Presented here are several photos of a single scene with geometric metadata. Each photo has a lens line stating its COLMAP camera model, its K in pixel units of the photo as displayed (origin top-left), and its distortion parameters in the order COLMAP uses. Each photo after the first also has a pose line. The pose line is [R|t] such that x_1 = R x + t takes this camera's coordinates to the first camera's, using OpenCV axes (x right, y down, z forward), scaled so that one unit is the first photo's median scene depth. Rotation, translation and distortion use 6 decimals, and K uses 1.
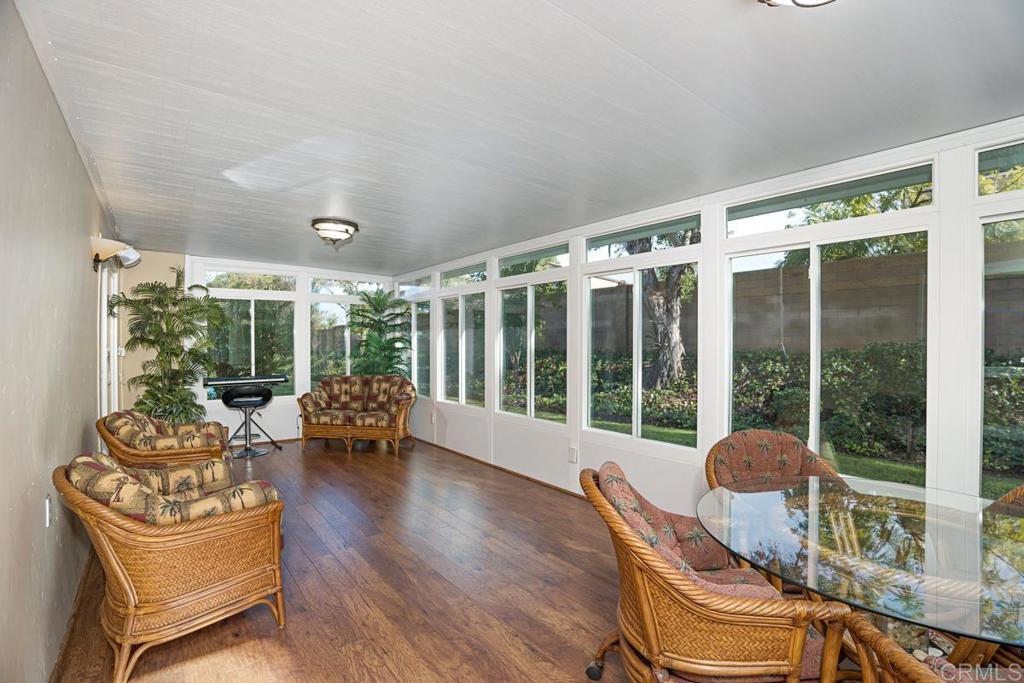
lens RADIAL K [[489.4, 0, 512.0], [0, 489.4, 341.5], [0, 0, 1]] dist [-0.063096, 0.000677]
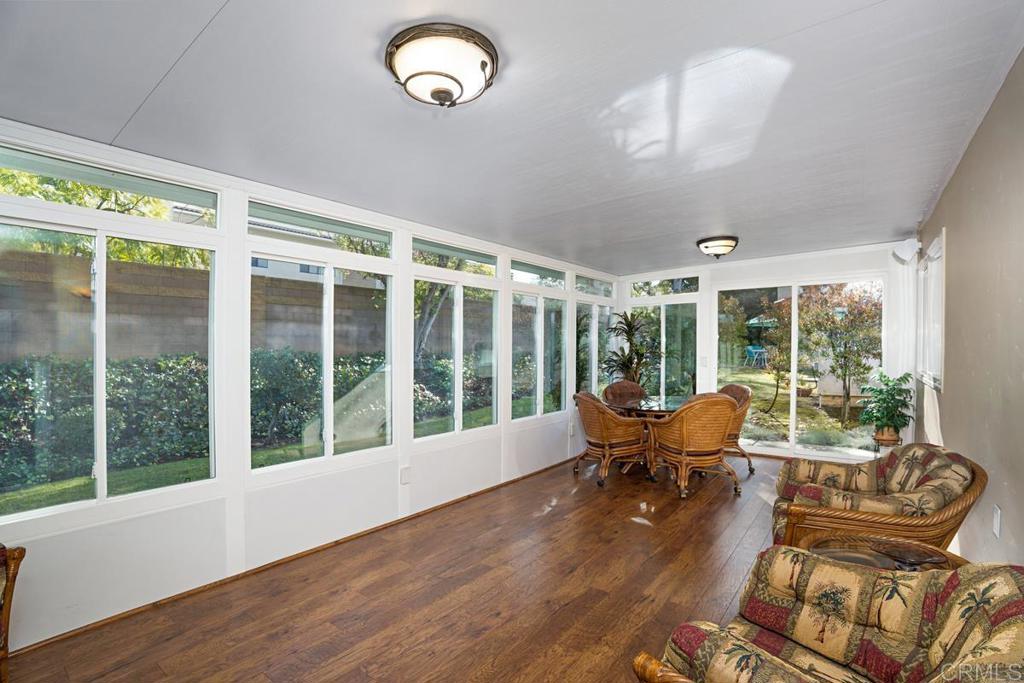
lens RADIAL K [[489.4, 0, 512.0], [0, 489.4, 341.5], [0, 0, 1]] dist [-0.063096, 0.000677]
pose [[-0.283962, 0.012692, 0.958752, -0.867630], [0.005360, 0.999918, -0.011650, 0.000941], [-0.958821, 0.001831, -0.284007, 1.181148]]
